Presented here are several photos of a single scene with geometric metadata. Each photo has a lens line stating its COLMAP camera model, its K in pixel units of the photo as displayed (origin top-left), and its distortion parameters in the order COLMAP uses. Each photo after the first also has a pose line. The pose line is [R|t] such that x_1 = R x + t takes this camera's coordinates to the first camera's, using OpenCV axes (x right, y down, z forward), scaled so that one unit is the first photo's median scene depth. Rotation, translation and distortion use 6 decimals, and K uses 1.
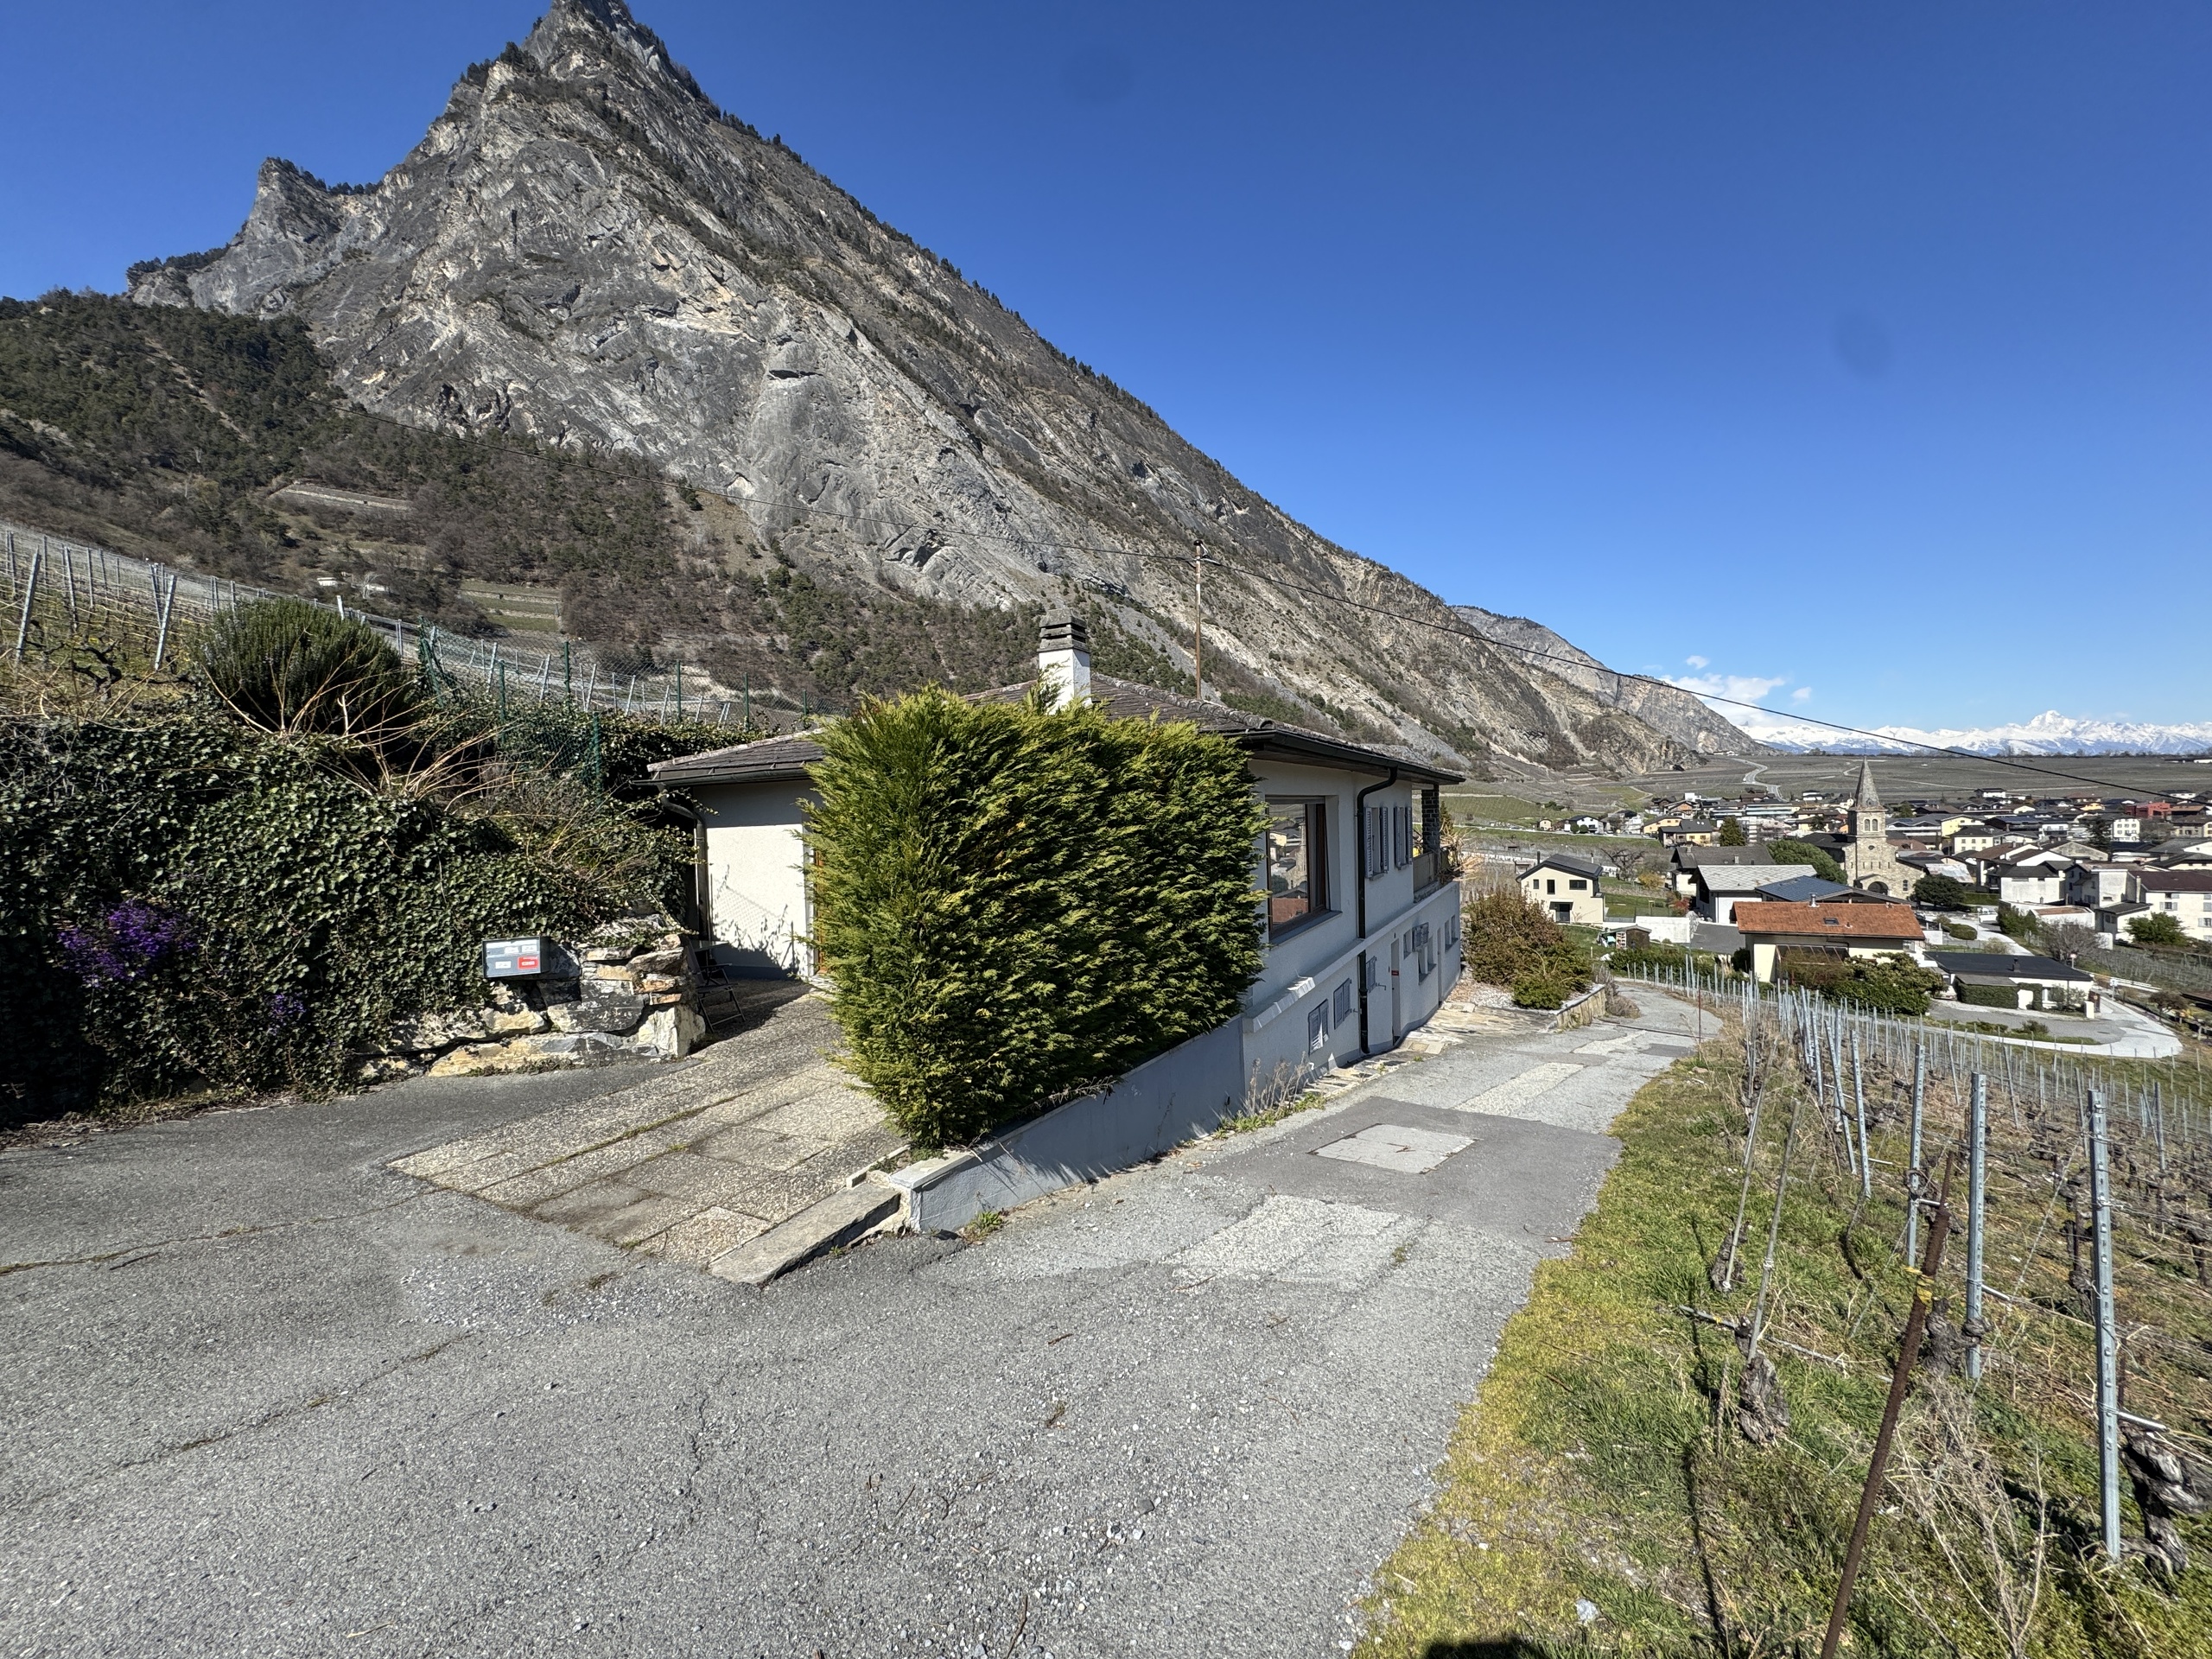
lens RADIAL K [[878.5, 0, 1105.3], [0, 878.5, 829.1], [0, 0, 1]] dist [-0.000481, 0.000661]
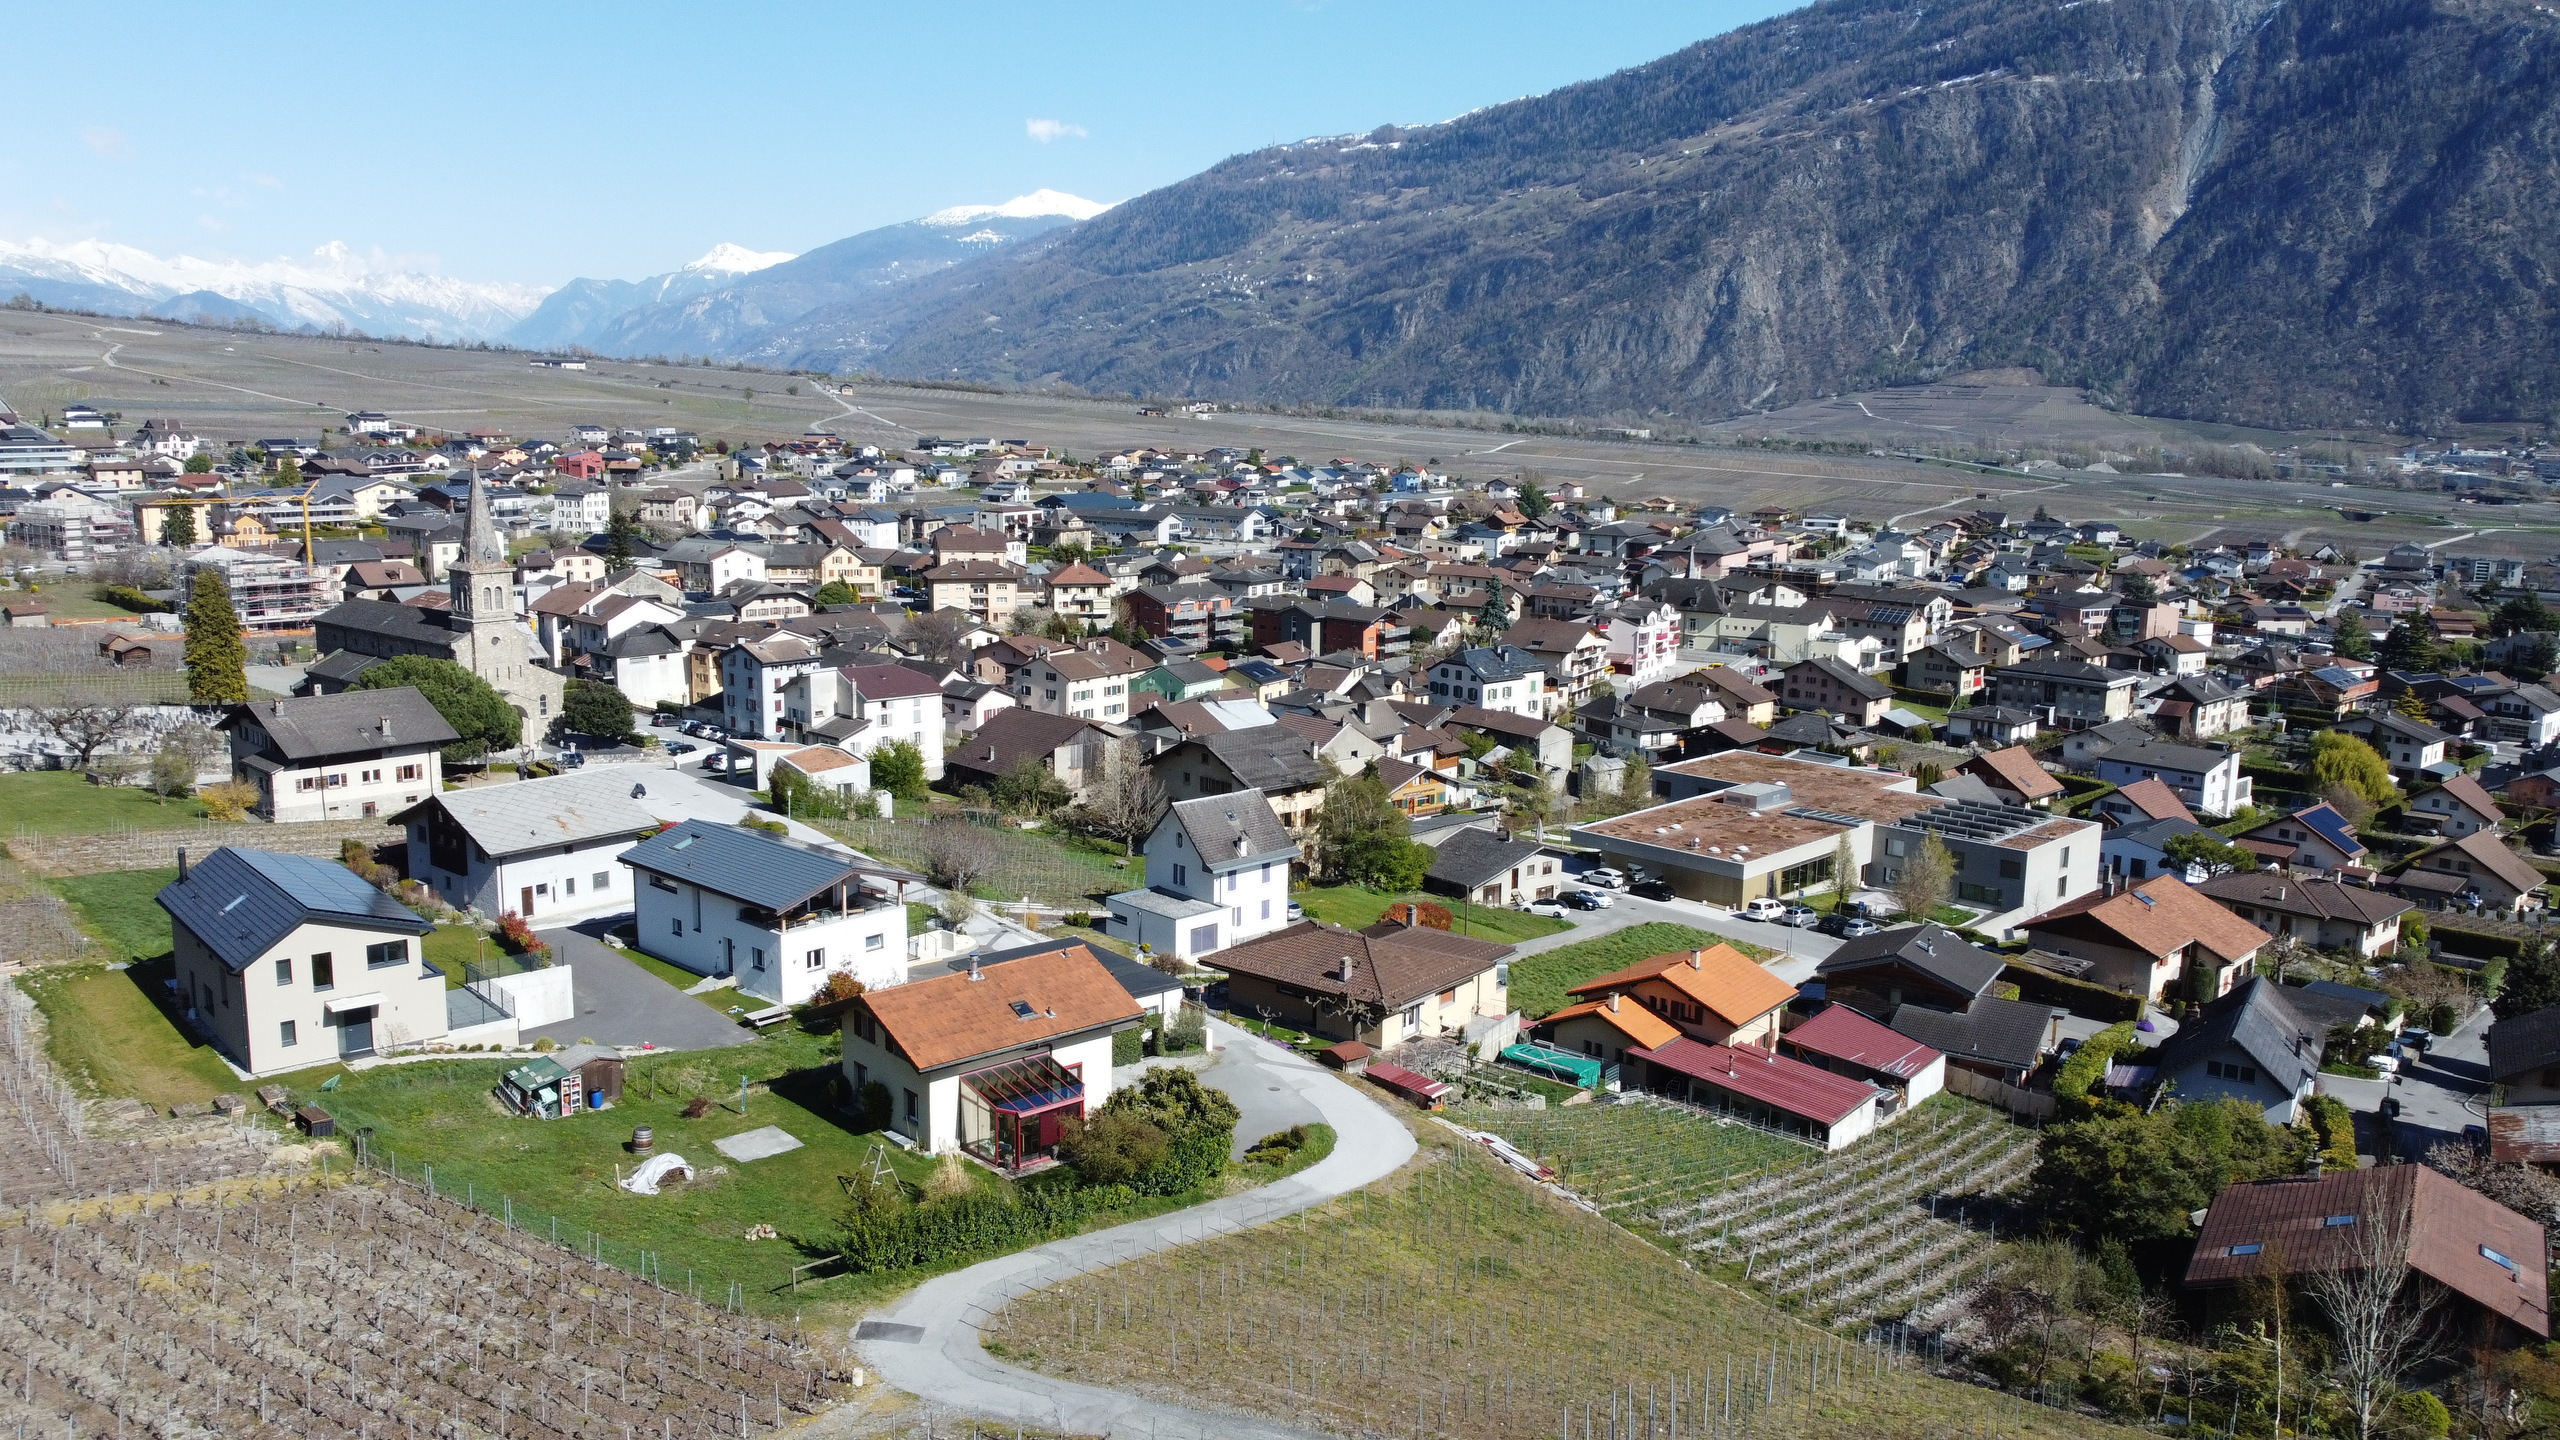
lens RADIAL K [[1912.3, 0, 1278.6], [0, 1912.3, 717.8], [0, 0, 1]] dist [0.009999, -0.013546]
pose [[0.277550, -0.135294, 0.951137, -0.118107], [-0.013087, 0.989410, 0.144557, -0.129655], [-0.960622, -0.052569, 0.272840, 0.290584]]
